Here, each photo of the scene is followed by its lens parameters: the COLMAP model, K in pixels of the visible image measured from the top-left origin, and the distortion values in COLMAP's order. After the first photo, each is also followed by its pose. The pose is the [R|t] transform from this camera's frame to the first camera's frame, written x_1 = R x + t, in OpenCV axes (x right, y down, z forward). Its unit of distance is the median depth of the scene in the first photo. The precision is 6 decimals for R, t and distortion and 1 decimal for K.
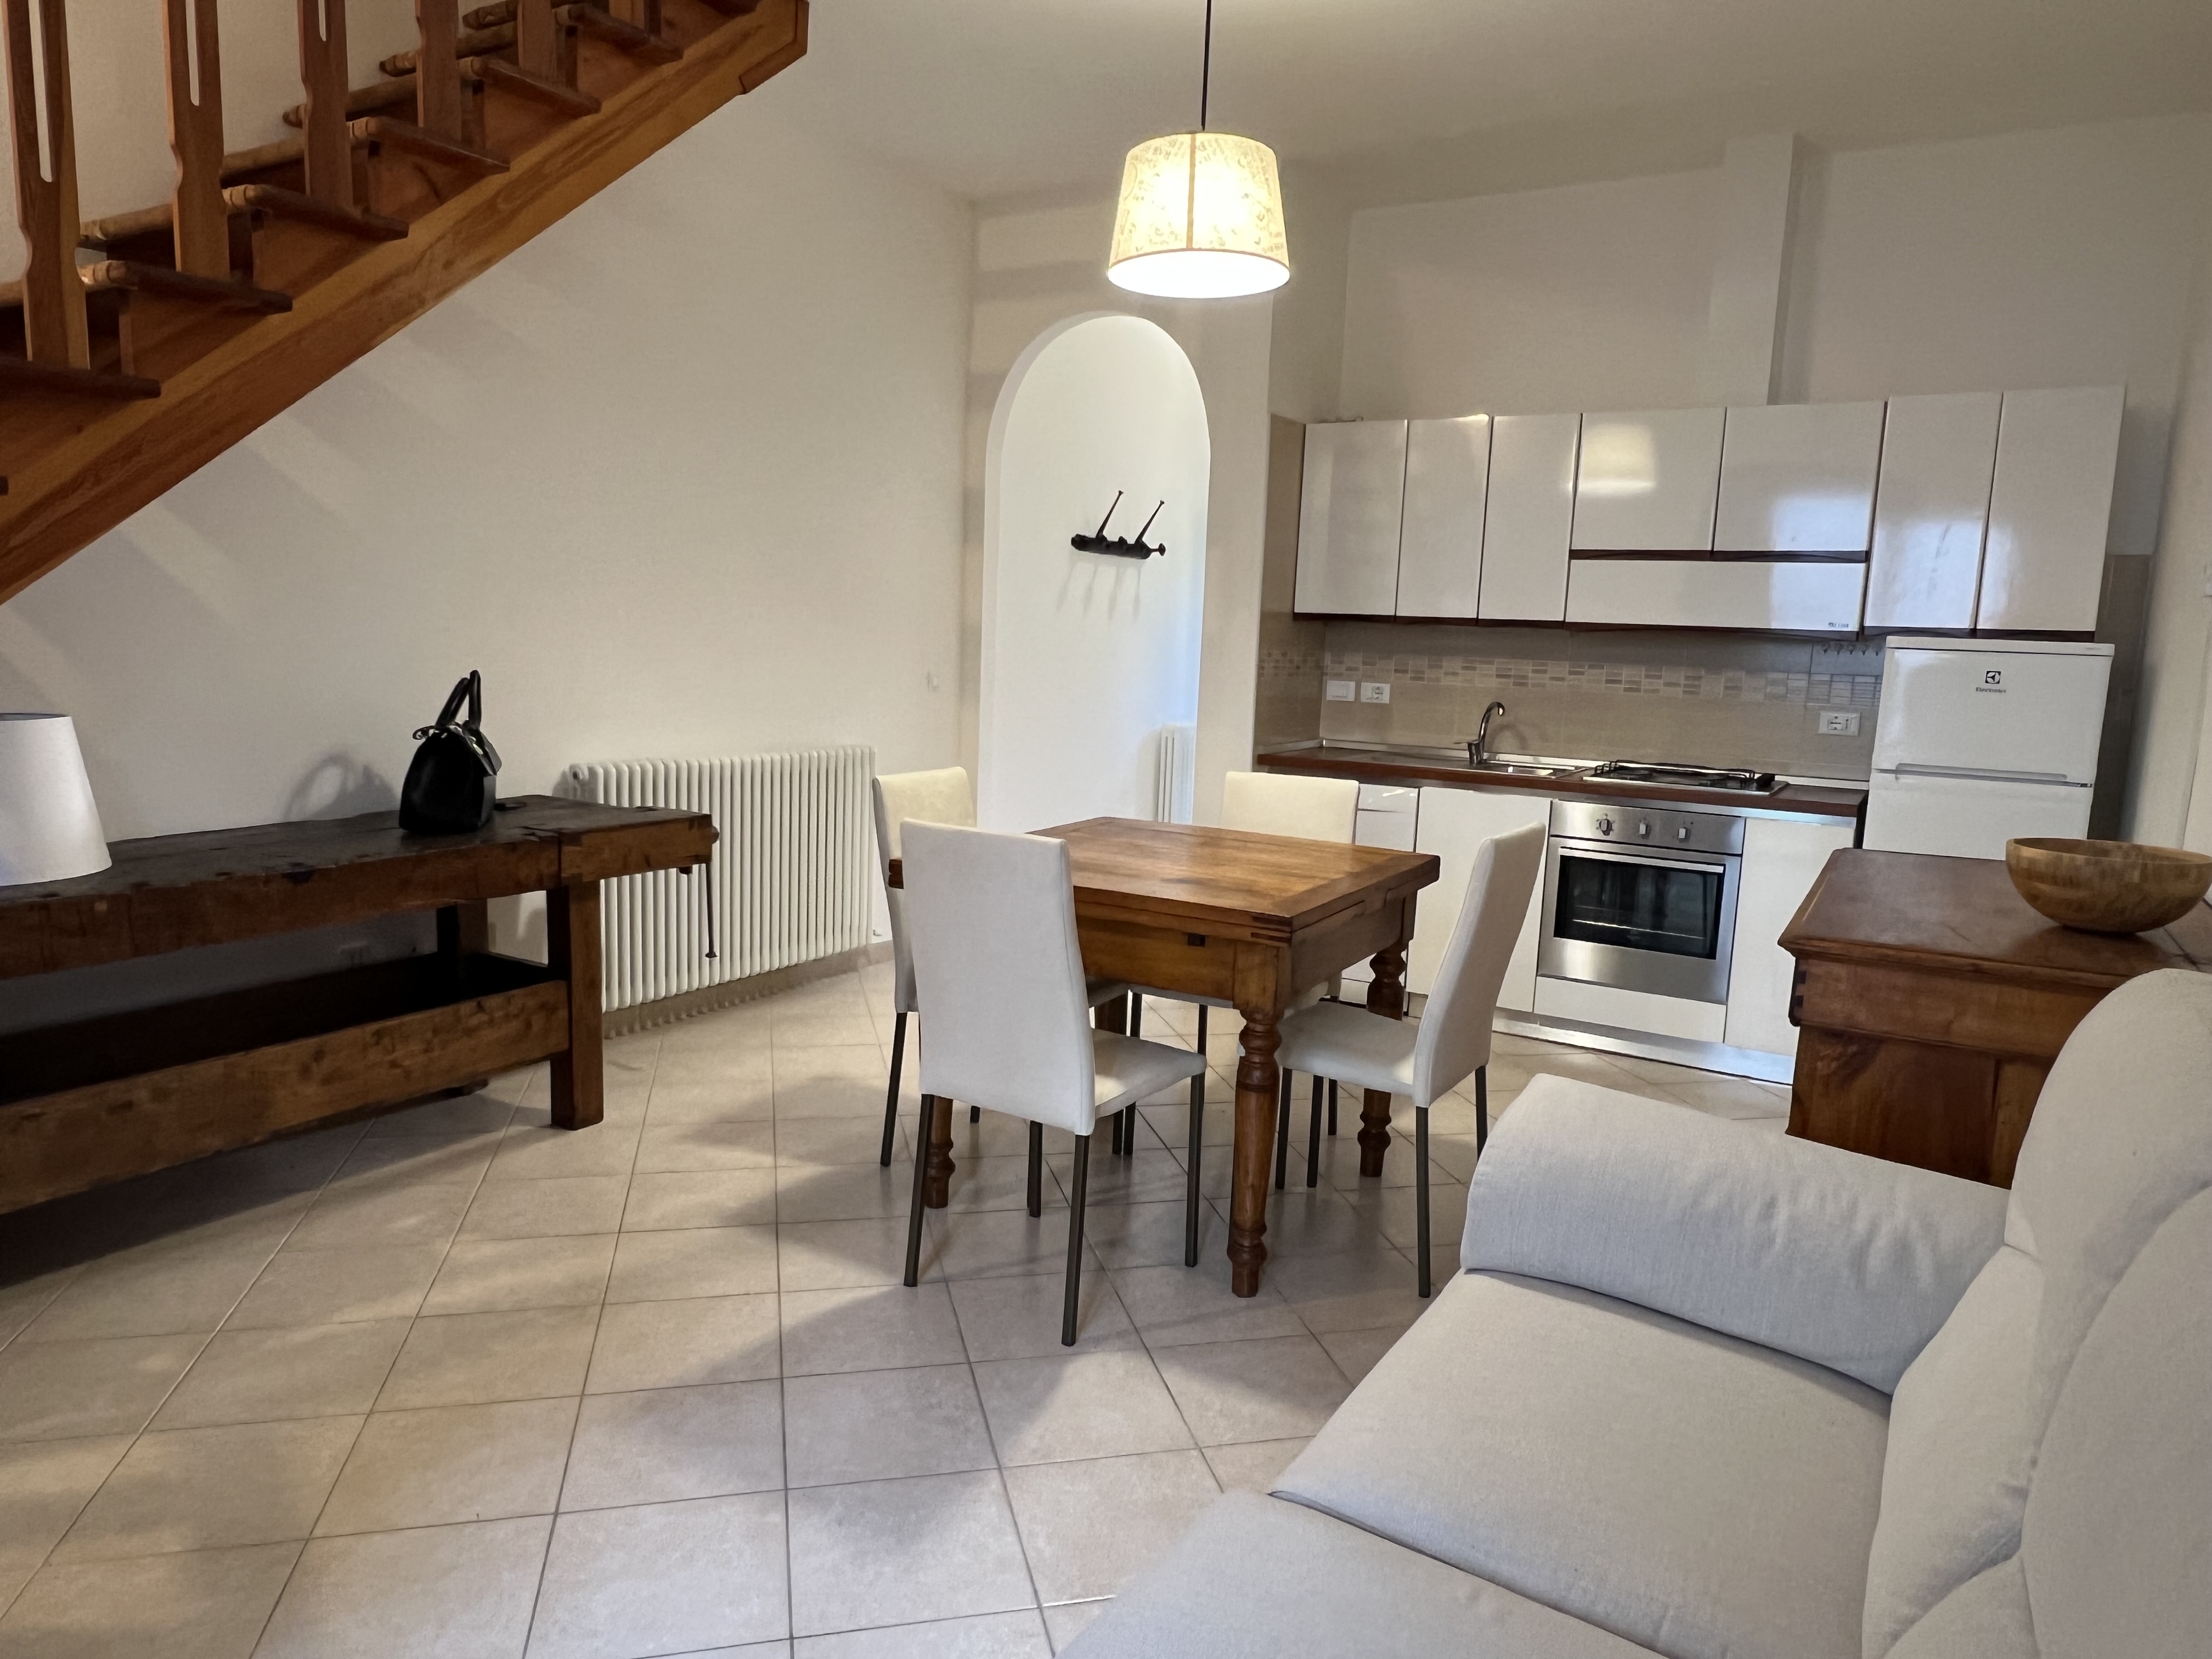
lens RADIAL K [[1435.3, 0, 1112.2], [0, 1435.3, 835.1], [0, 0, 1]] dist [0.009590, -0.000997]
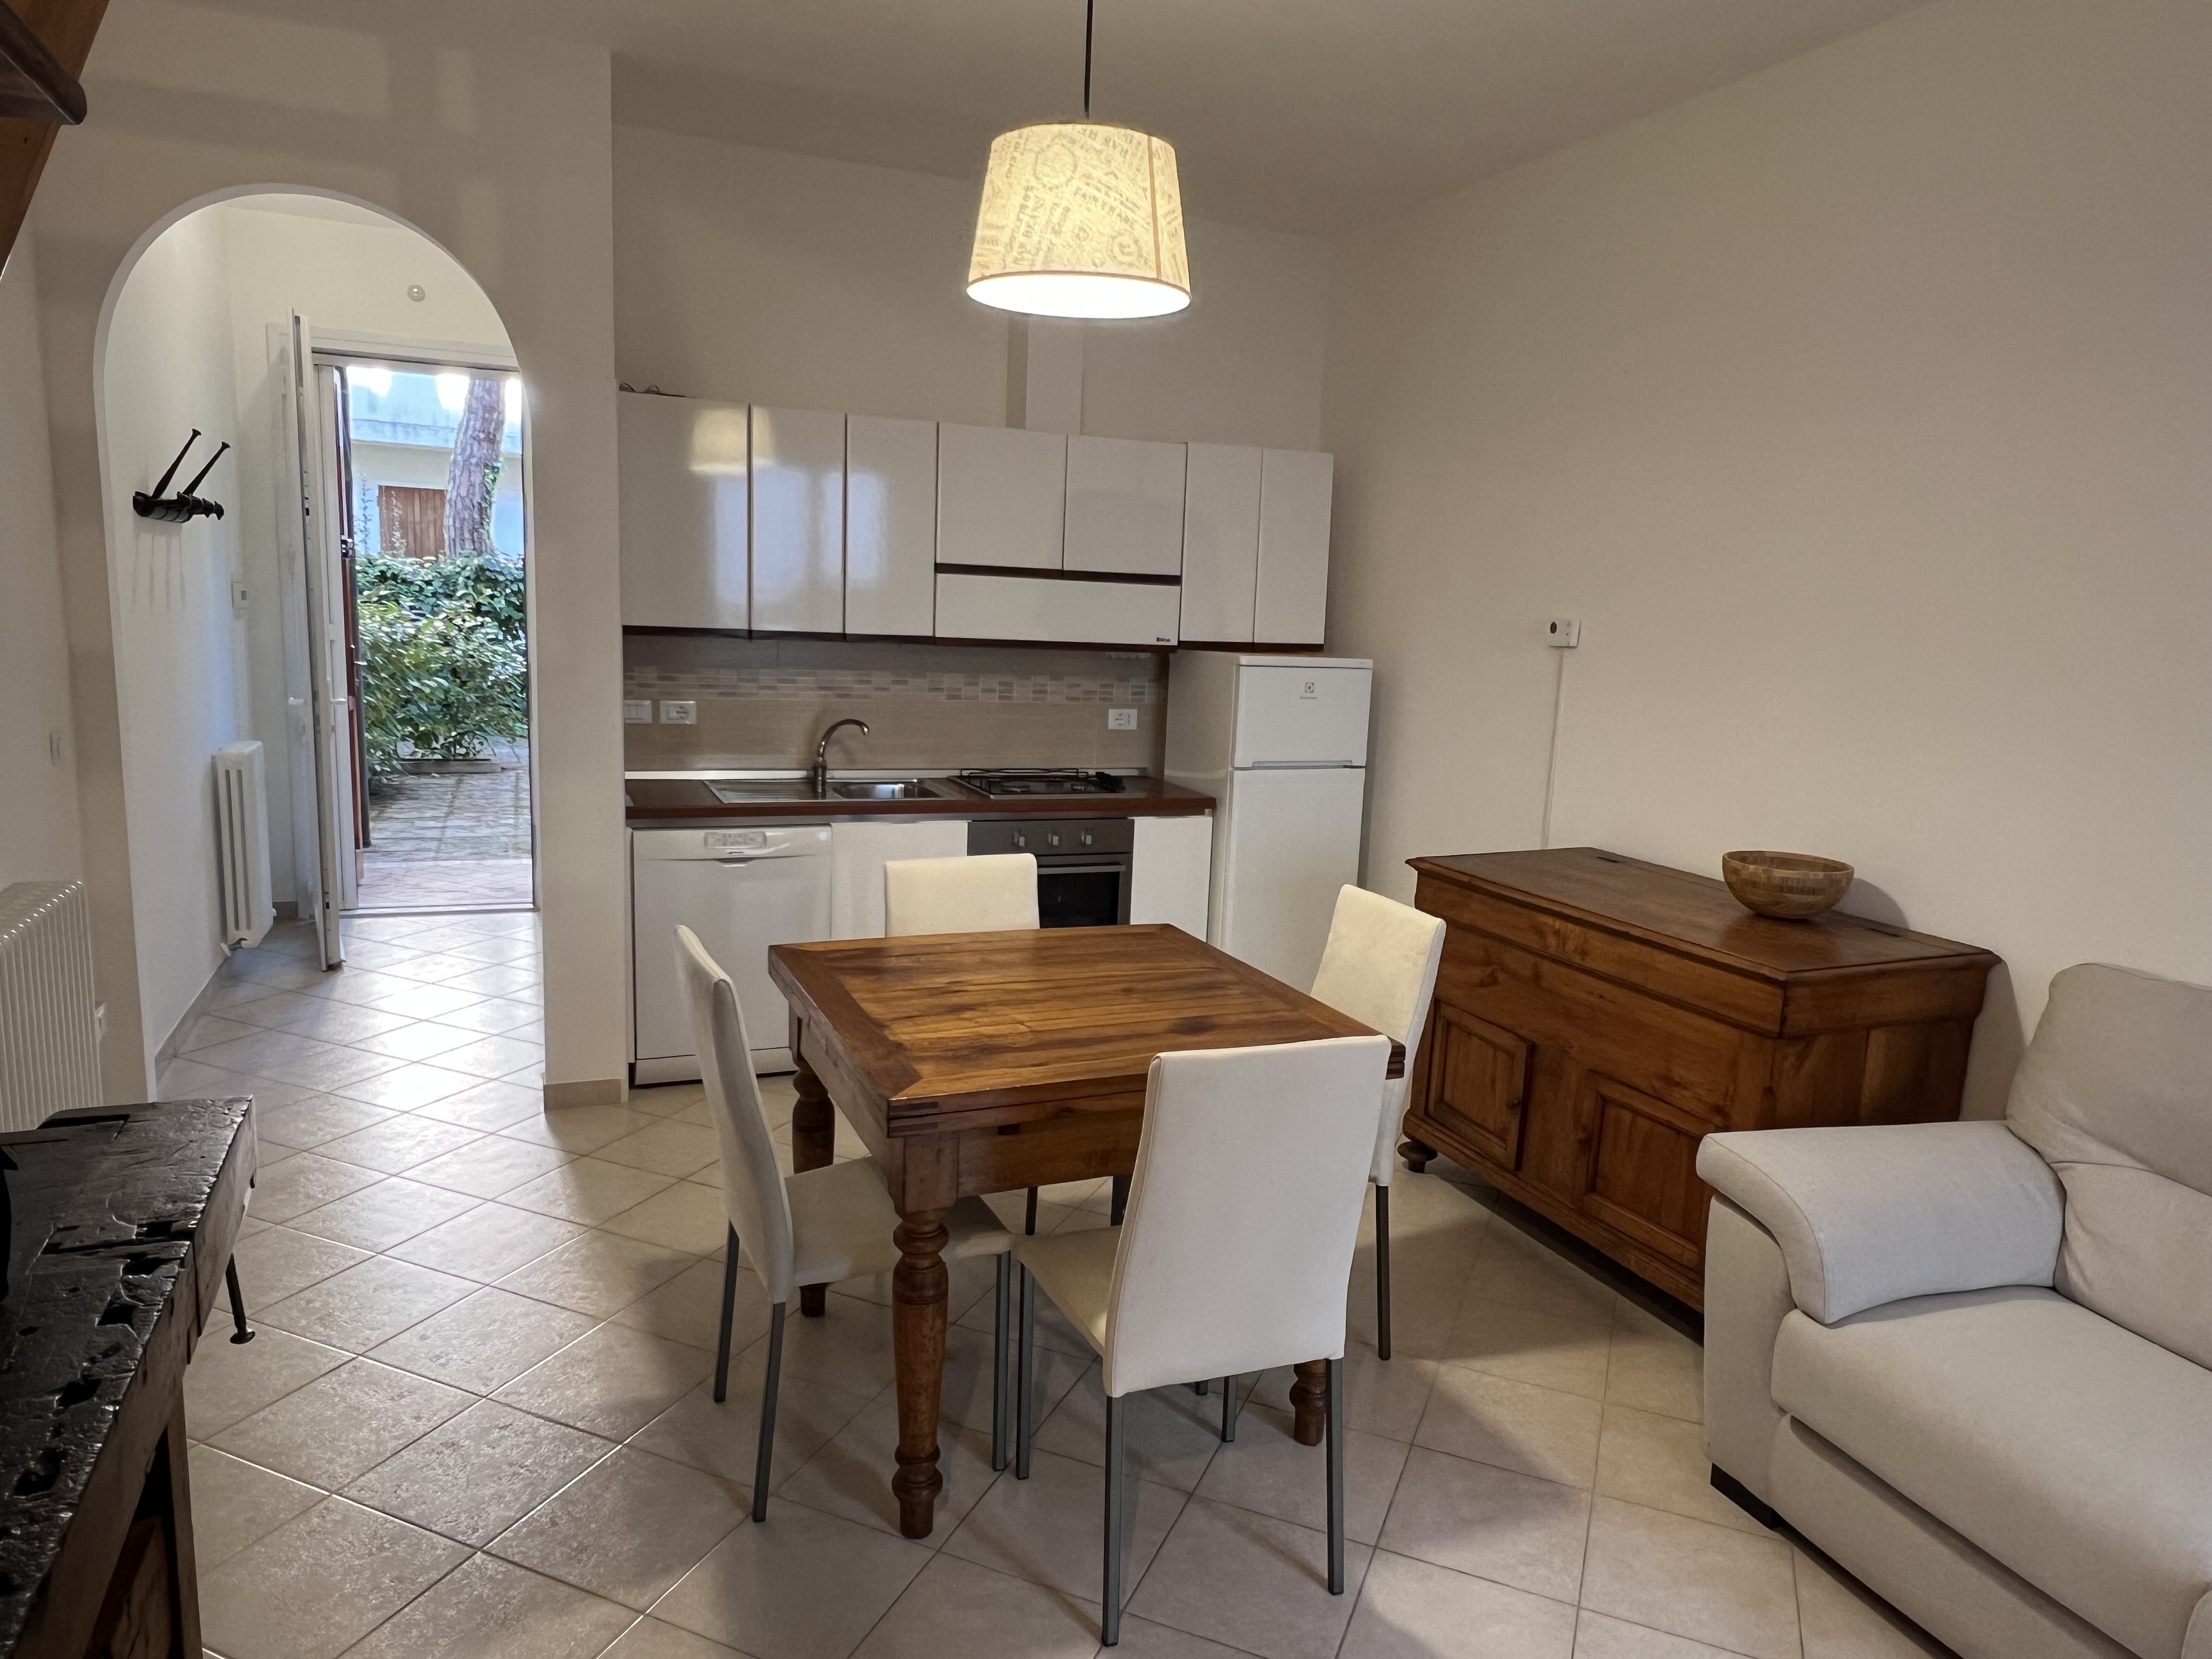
lens RADIAL K [[1435.3, 0, 1114.9], [0, 1435.3, 827.7], [0, 0, 1]] dist [0.009590, -0.000997]
pose [[0.595557, -0.142572, 0.790560, -0.402230], [0.092675, 0.989748, 0.108679, -0.115336], [-0.797950, 0.008540, 0.602664, 0.317530]]
